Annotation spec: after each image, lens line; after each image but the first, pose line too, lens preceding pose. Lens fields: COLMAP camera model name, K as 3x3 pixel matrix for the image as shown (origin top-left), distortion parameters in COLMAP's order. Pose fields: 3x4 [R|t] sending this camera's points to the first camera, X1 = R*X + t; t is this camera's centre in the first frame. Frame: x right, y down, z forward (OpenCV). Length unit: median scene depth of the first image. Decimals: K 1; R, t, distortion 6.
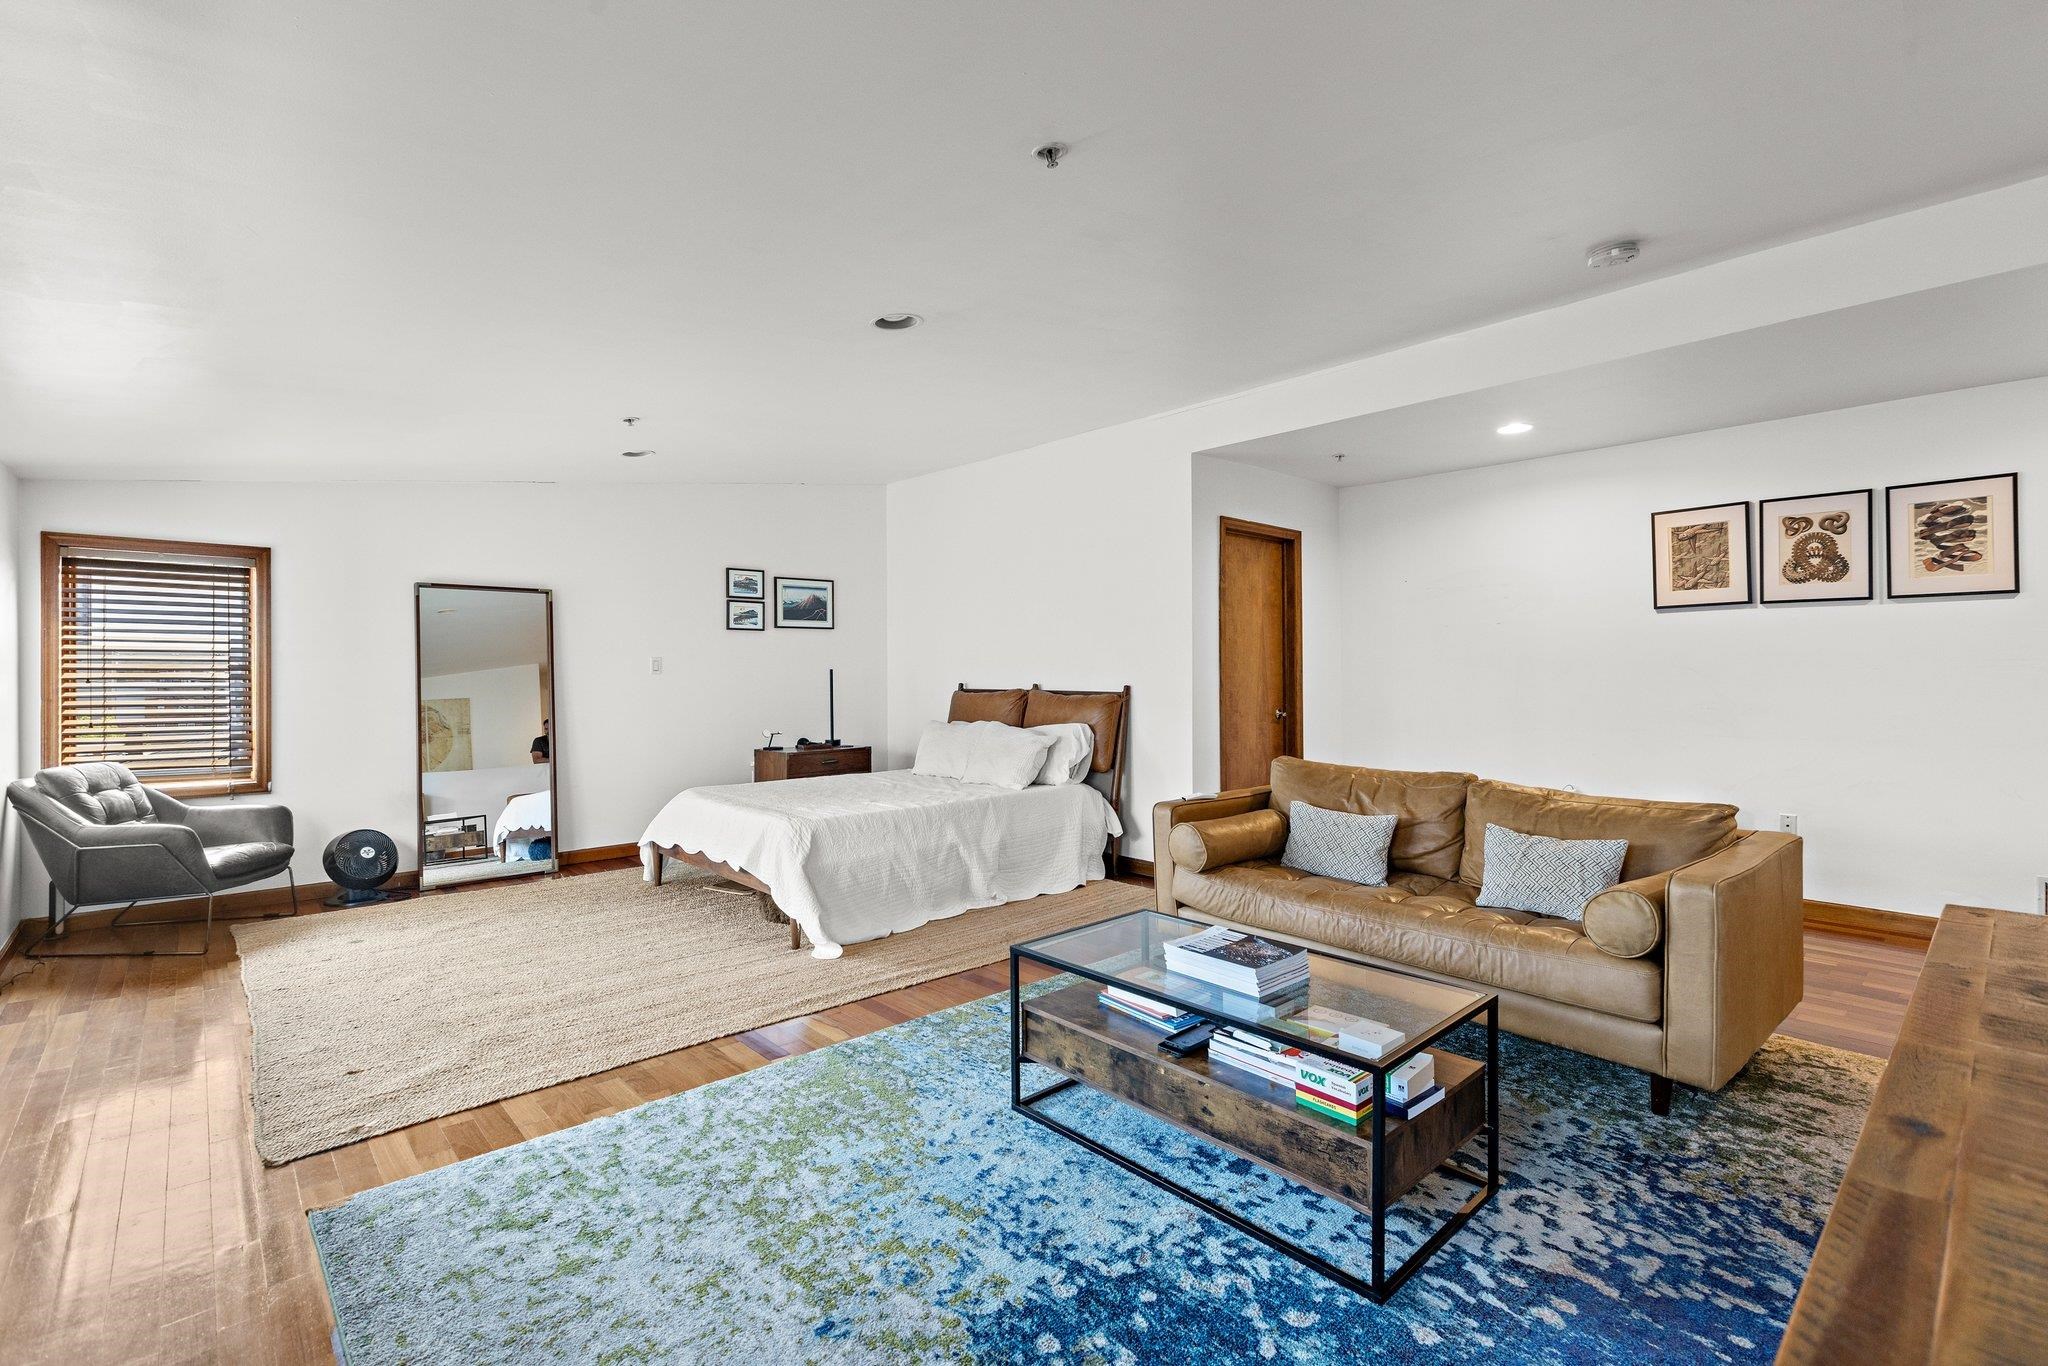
lens RADIAL K [[922.2, 0, 1027.6], [0, 922.2, 672.3], [0, 0, 1]] dist [0.001975, -0.000248]
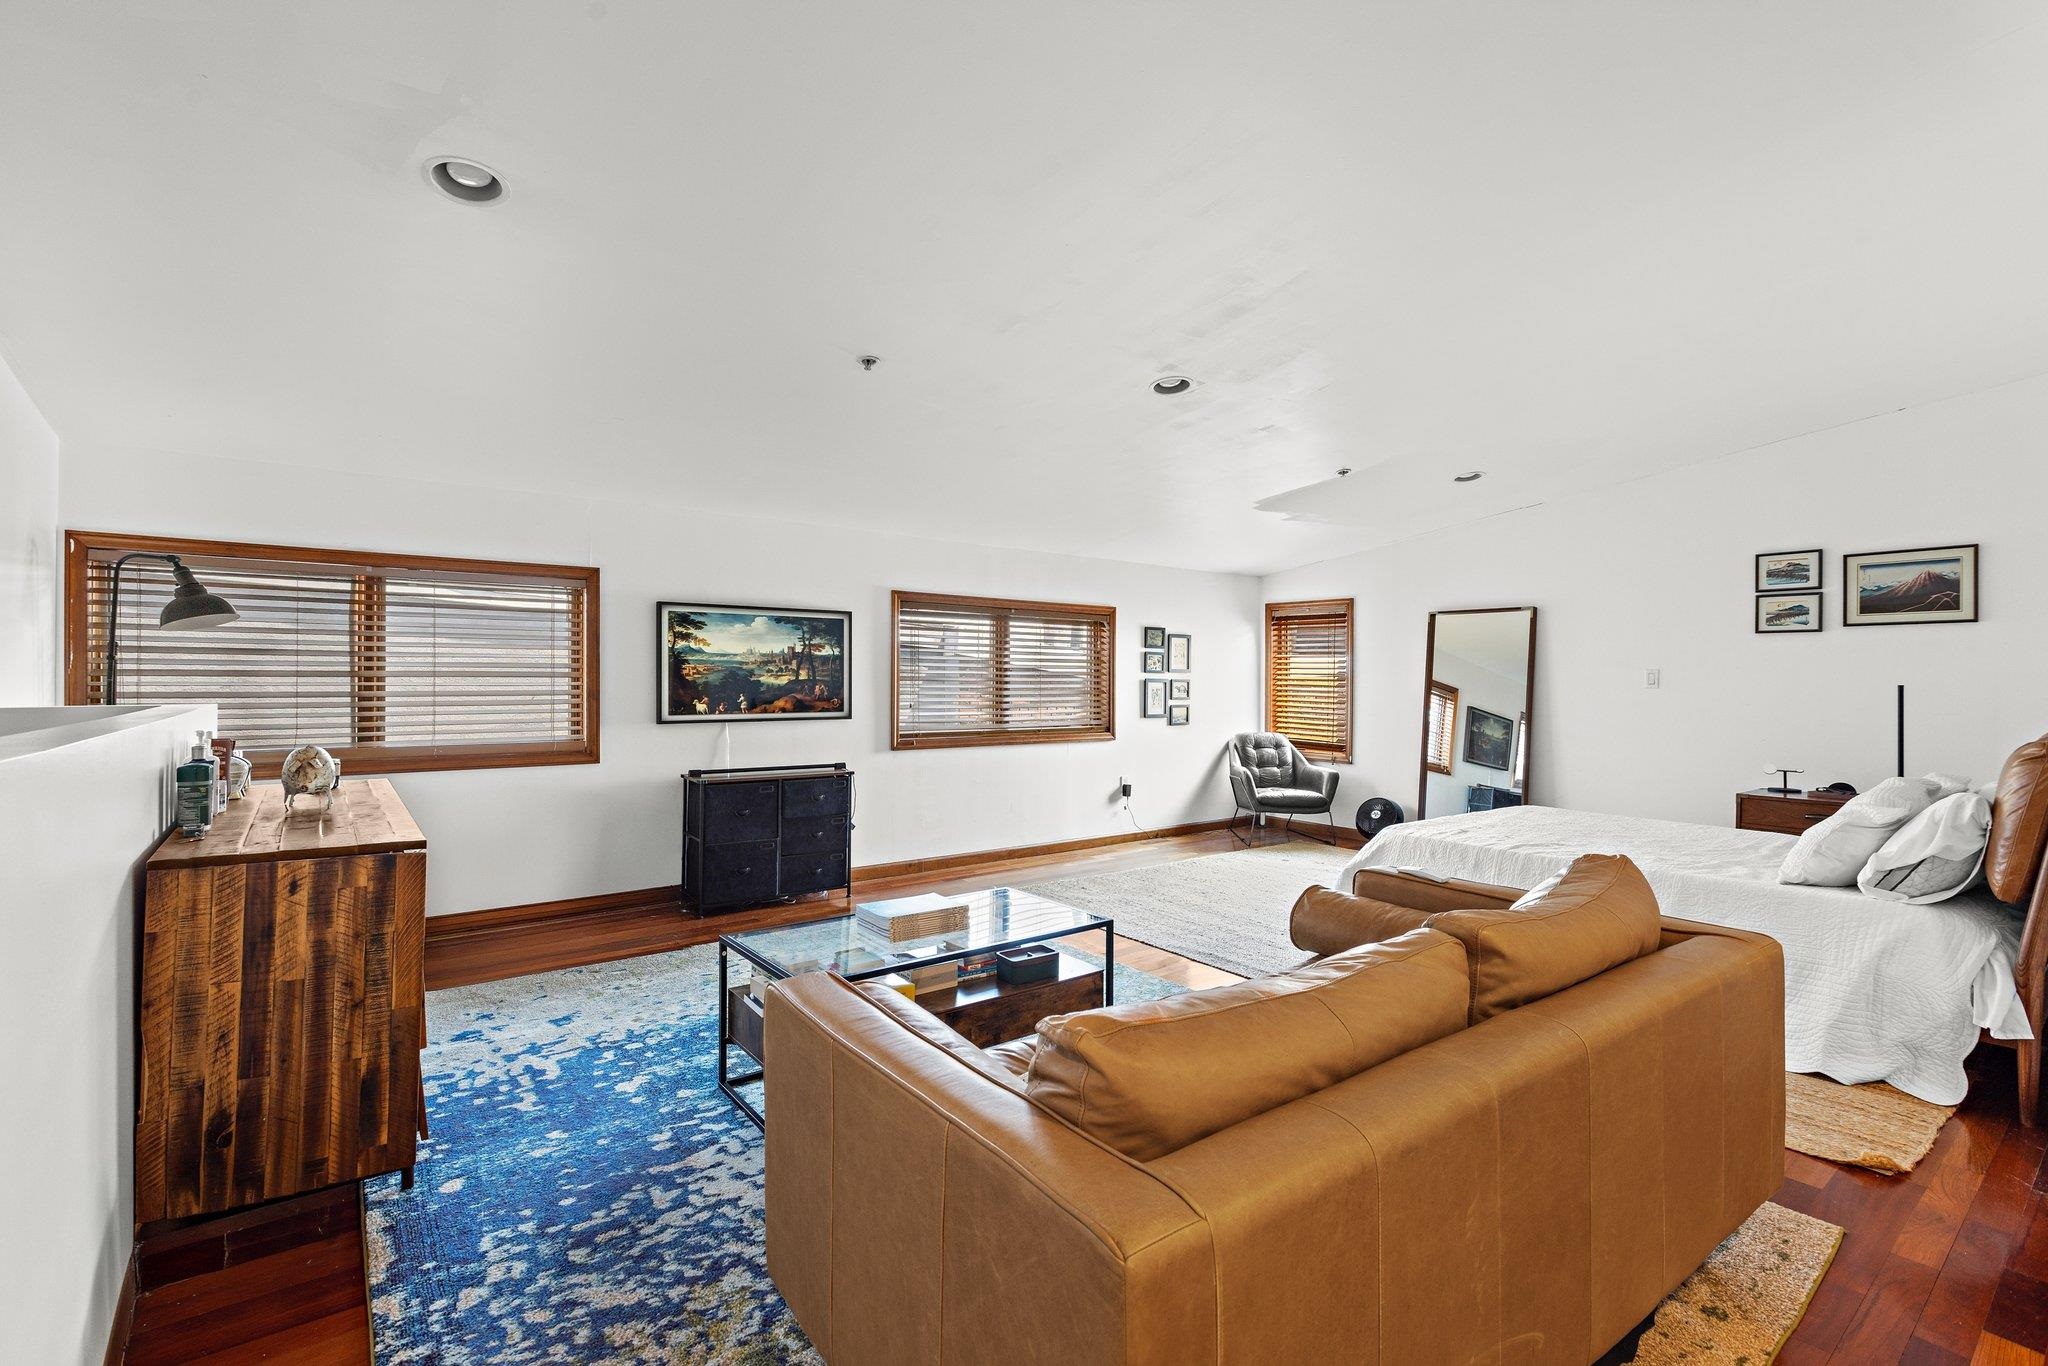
lens RADIAL K [[922.2, 0, 1021.2], [0, 922.2, 676.1], [0, 0, 1]] dist [0.001975, -0.000248]
pose [[-0.091108, -0.001880, -0.995839, 1.412387], [-0.011592, 0.999932, -0.000827, -0.005420], [0.995774, 0.011469, -0.091124, 1.231267]]
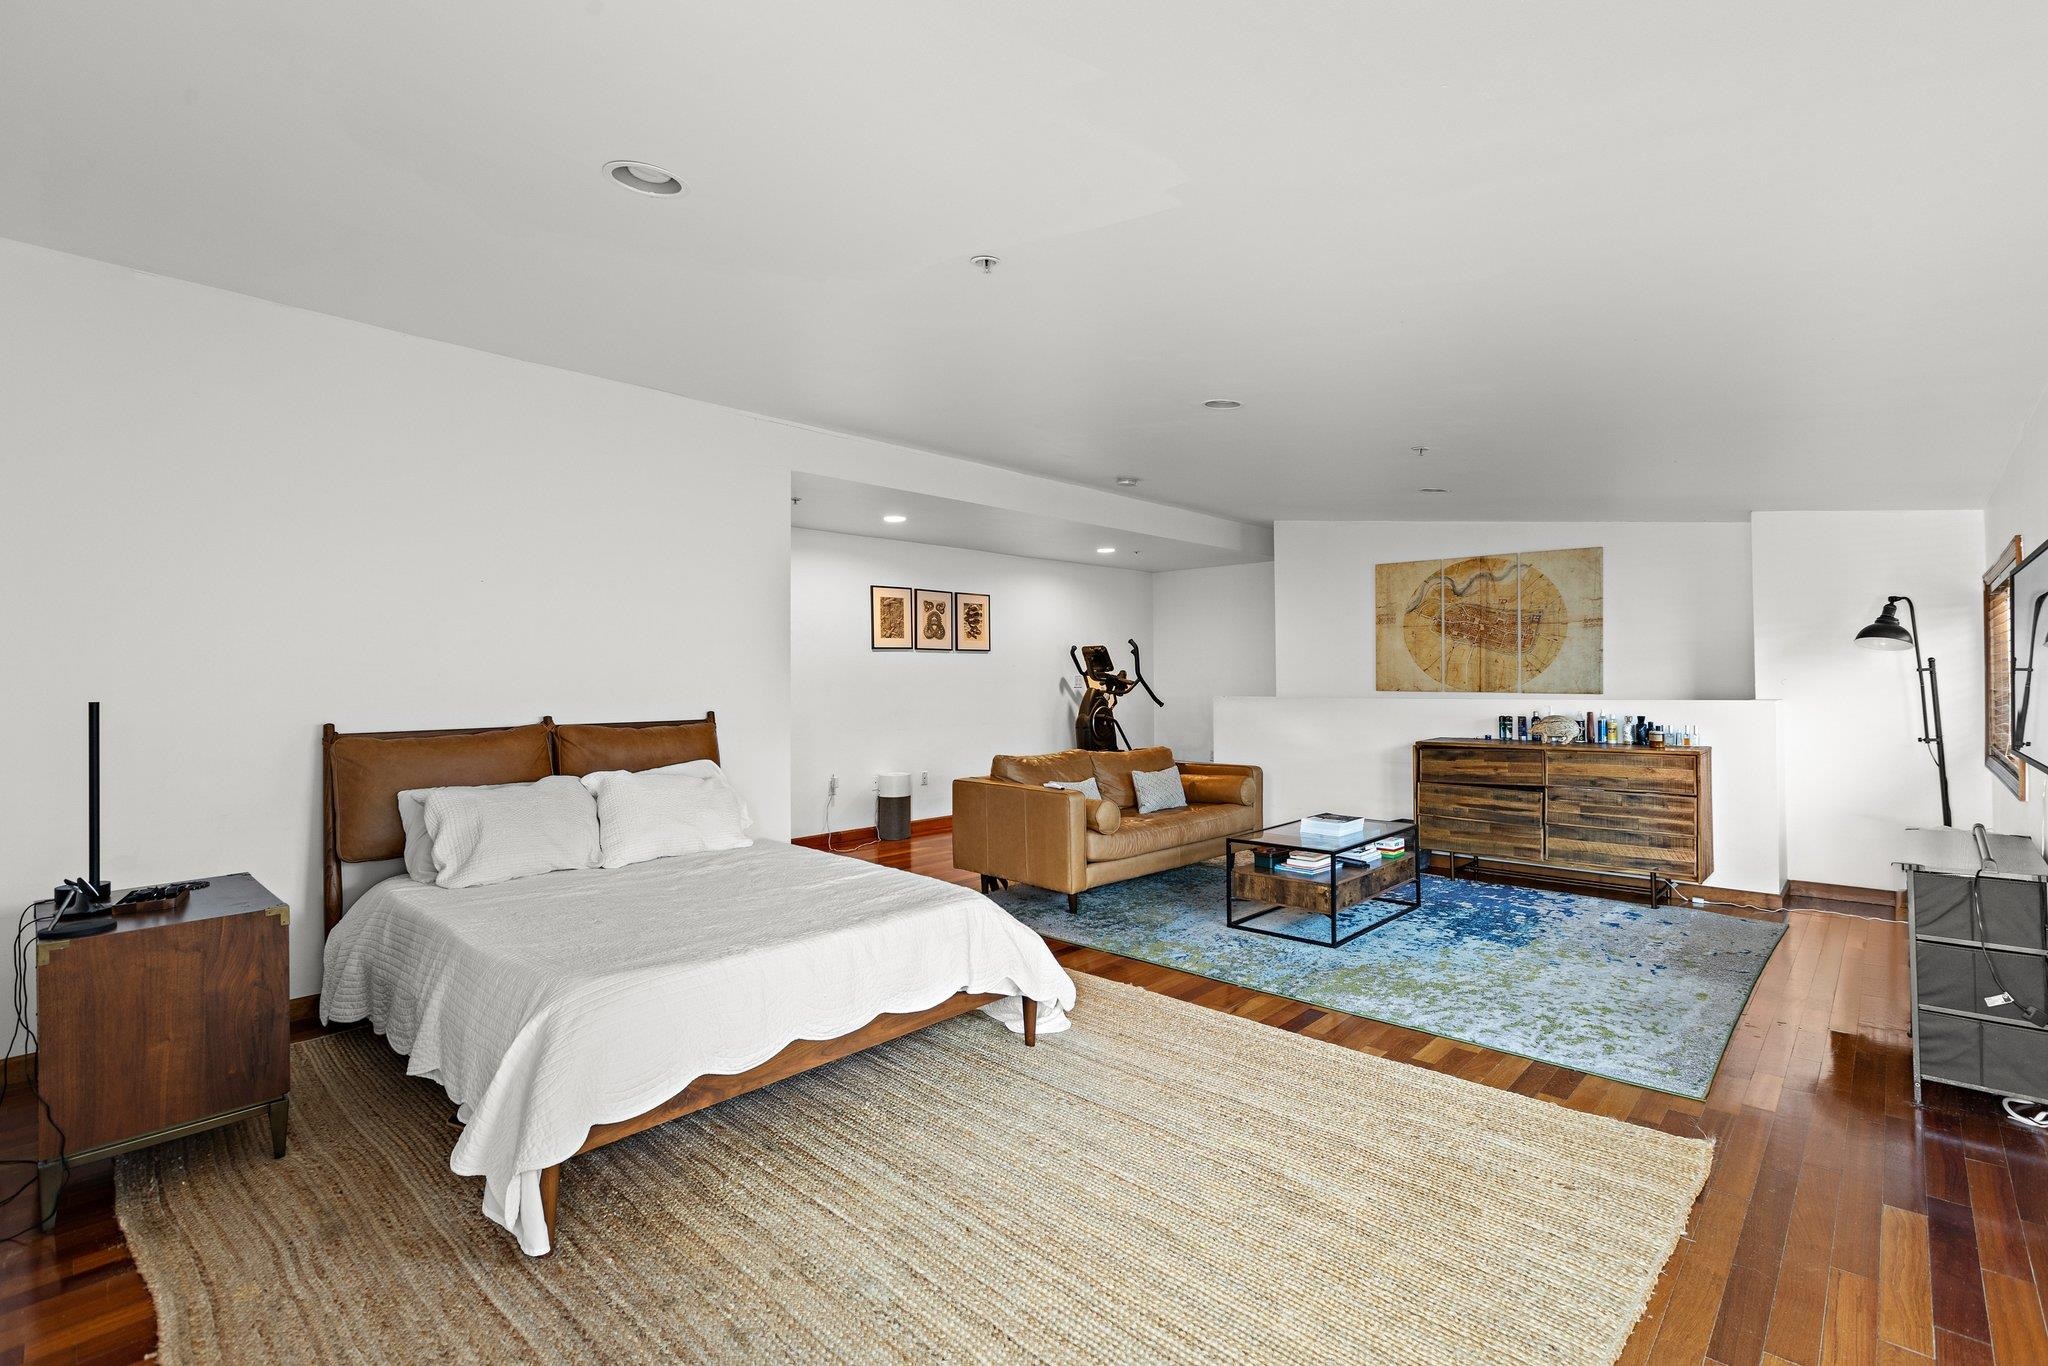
lens RADIAL K [[922.2, 0, 1028.6], [0, 922.2, 680.2], [0, 0, 1]] dist [0.001975, -0.000248]
pose [[-0.080583, 0.004357, 0.996738, -1.785814], [0.011851, 0.999924, -0.003413, -0.018747], [-0.996677, 0.011538, -0.080628, 1.823985]]
